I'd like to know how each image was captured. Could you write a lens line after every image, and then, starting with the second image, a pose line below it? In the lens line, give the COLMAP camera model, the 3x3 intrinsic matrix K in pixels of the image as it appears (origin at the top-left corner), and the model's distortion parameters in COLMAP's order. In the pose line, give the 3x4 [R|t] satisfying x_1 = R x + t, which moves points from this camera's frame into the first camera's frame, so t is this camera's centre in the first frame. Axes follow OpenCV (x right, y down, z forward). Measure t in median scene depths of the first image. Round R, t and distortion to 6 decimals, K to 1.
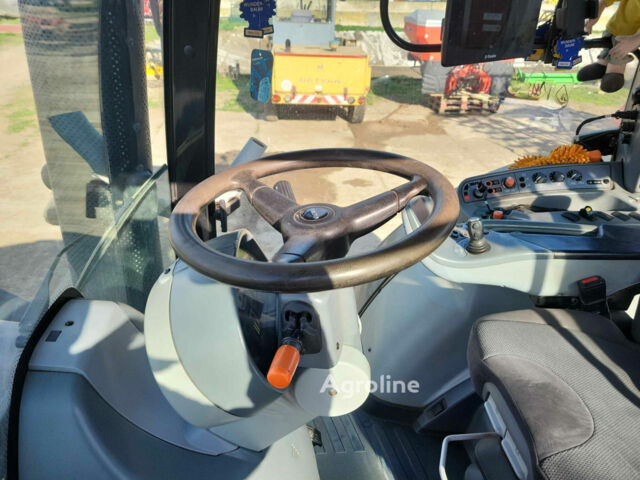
lens RADIAL K [[486.4, 0, 320.0], [0, 486.4, 240.0], [0, 0, 1]] dist [0.019427, -0.000551]
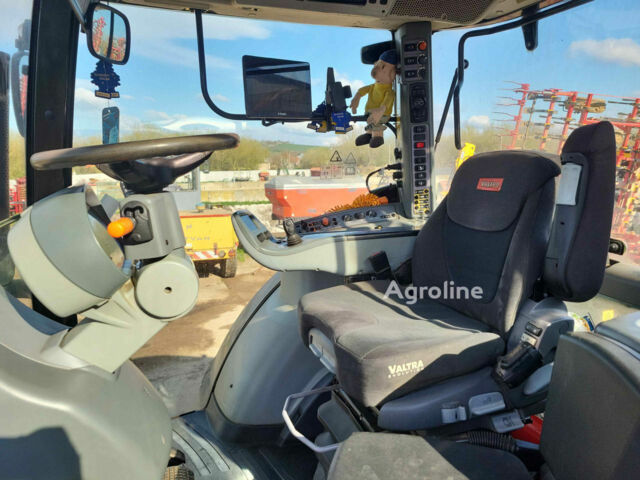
lens RADIAL K [[499.2, 0, 320.0], [0, 499.2, 240.0], [0, 0, 1]] dist [0.049789, -0.004985]
pose [[0.966996, -0.076350, 0.243084, 0.052808], [0.154893, 0.933667, -0.322914, 0.353772], [-0.202305, 0.349909, 0.914678, -0.185732]]
